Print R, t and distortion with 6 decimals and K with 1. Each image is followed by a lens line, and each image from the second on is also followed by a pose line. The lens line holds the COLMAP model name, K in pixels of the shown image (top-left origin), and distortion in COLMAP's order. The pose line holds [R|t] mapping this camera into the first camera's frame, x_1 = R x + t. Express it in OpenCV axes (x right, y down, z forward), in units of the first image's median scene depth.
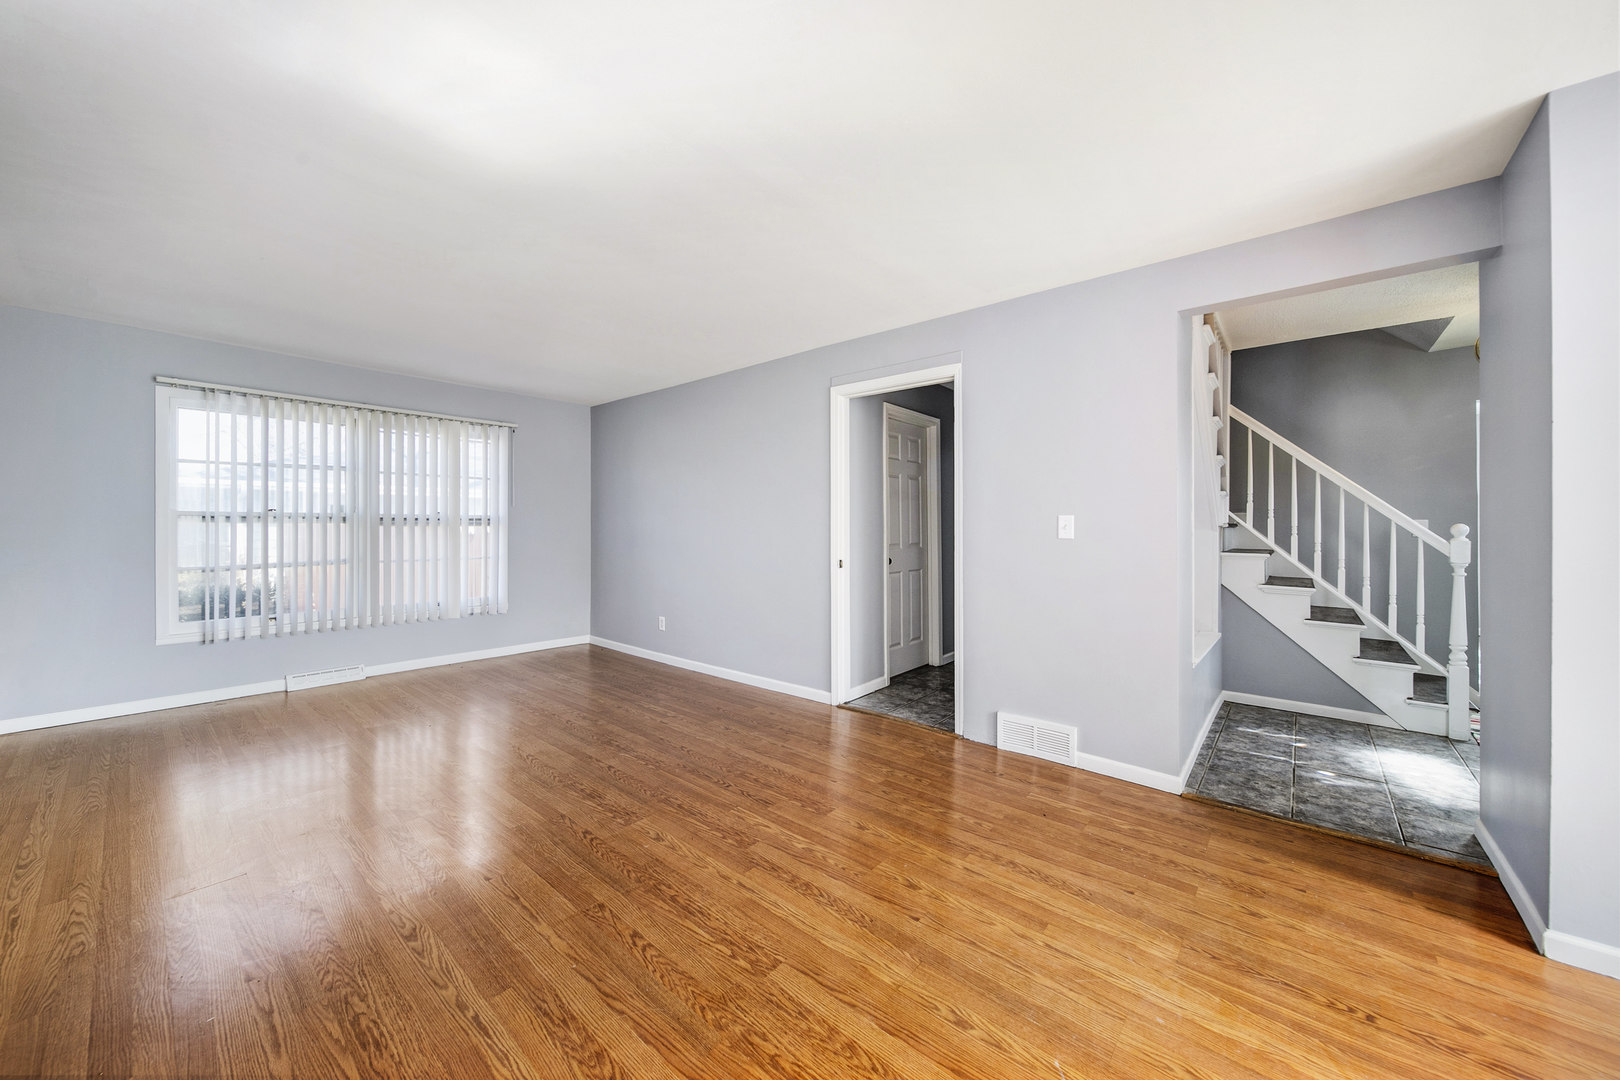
lens RADIAL K [[582.4, 0, 799.6], [0, 582.4, 527.0], [0, 0, 1]] dist [0.002080, -0.002512]
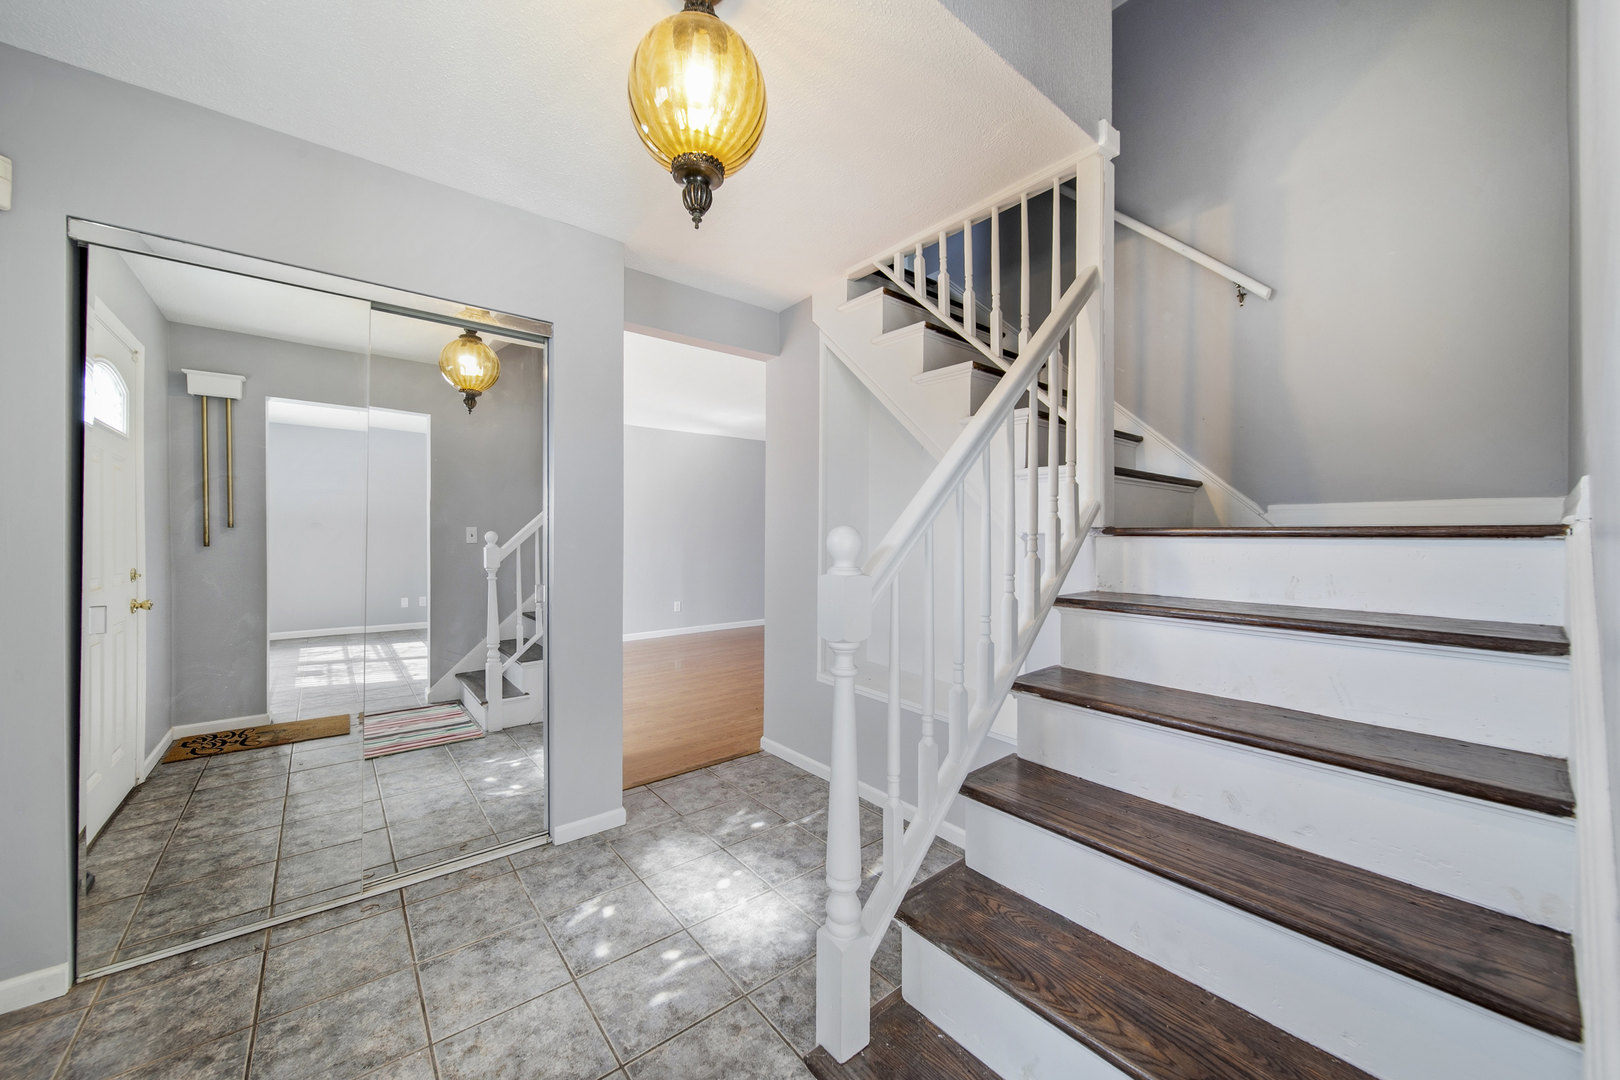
lens RADIAL K [[574.8, 0, 797.3], [0, 574.8, 524.1], [0, 0, 1]] dist [-0.000152, -0.000411]
pose [[-0.177074, -0.008977, -0.984157, 1.603561], [0.005980, 0.999930, -0.010197, -0.011137], [0.984179, -0.007691, -0.177008, 1.116854]]
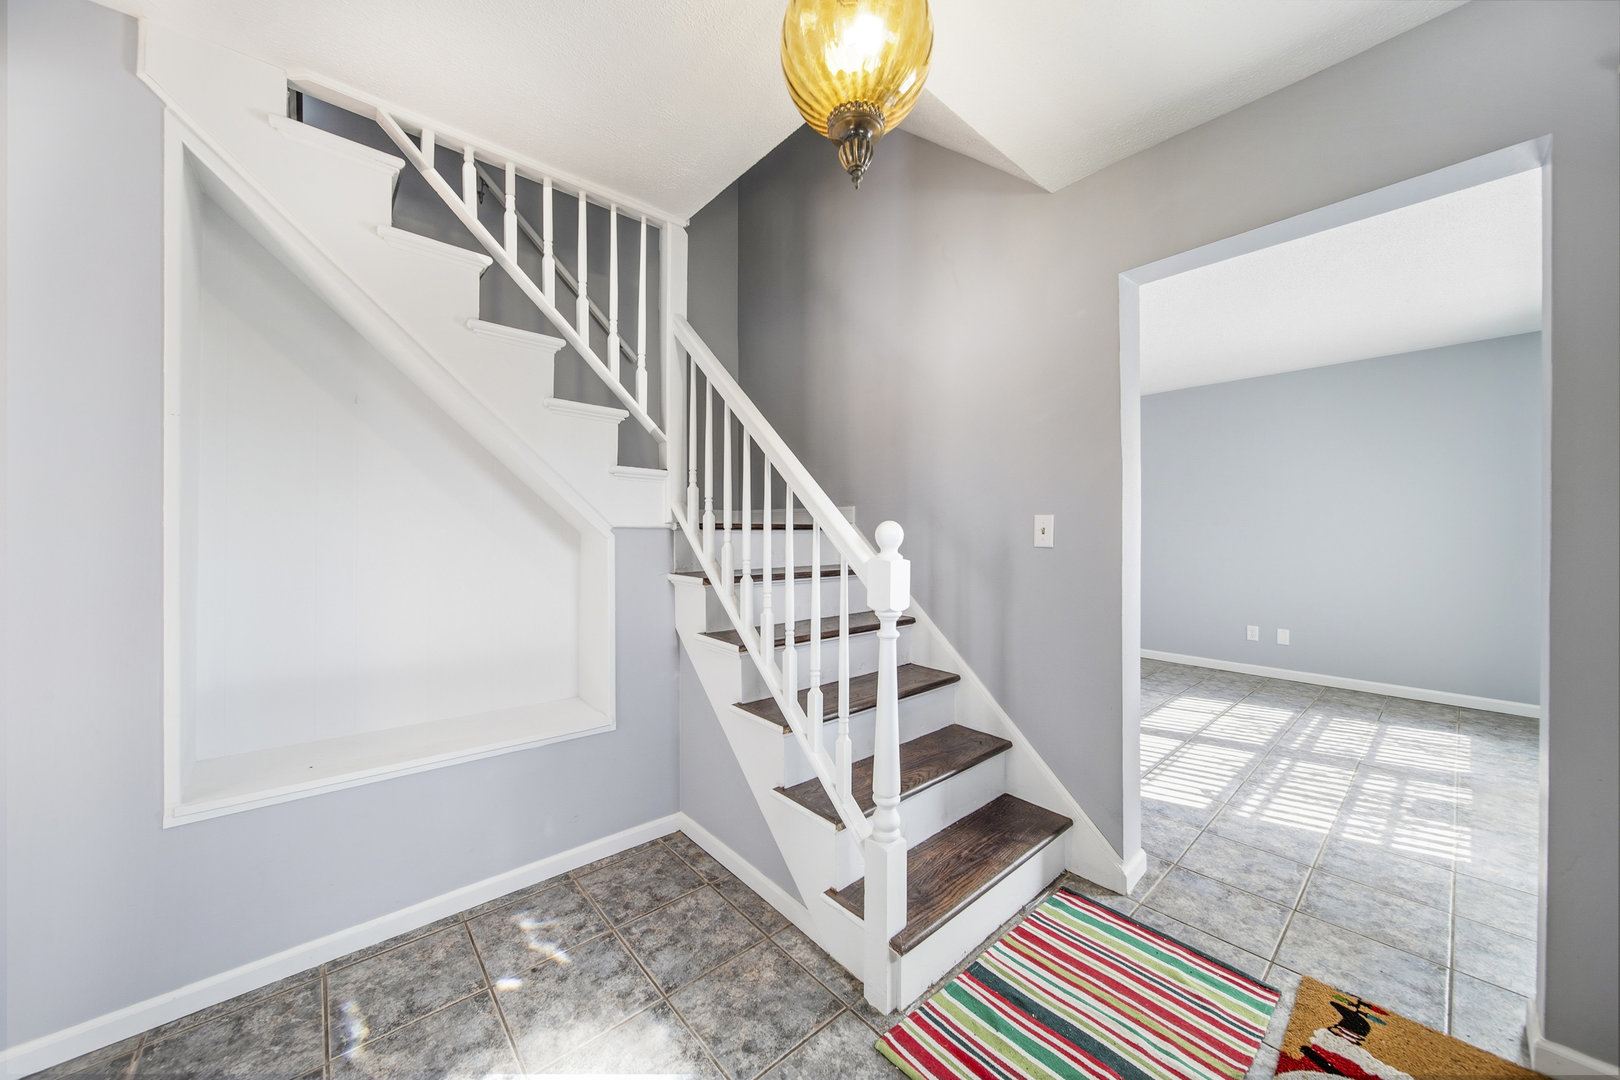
lens RADIAL K [[565.0, 0, 802.6], [0, 565.0, 533.6], [0, 0, 1]] dist [-0.000116, -0.001347]
pose [[0.988569, -0.005421, -0.150669, 1.225037], [0.005162, 0.999984, -0.002113, 0.005027], [0.150678, 0.001311, 0.988582, 0.602879]]
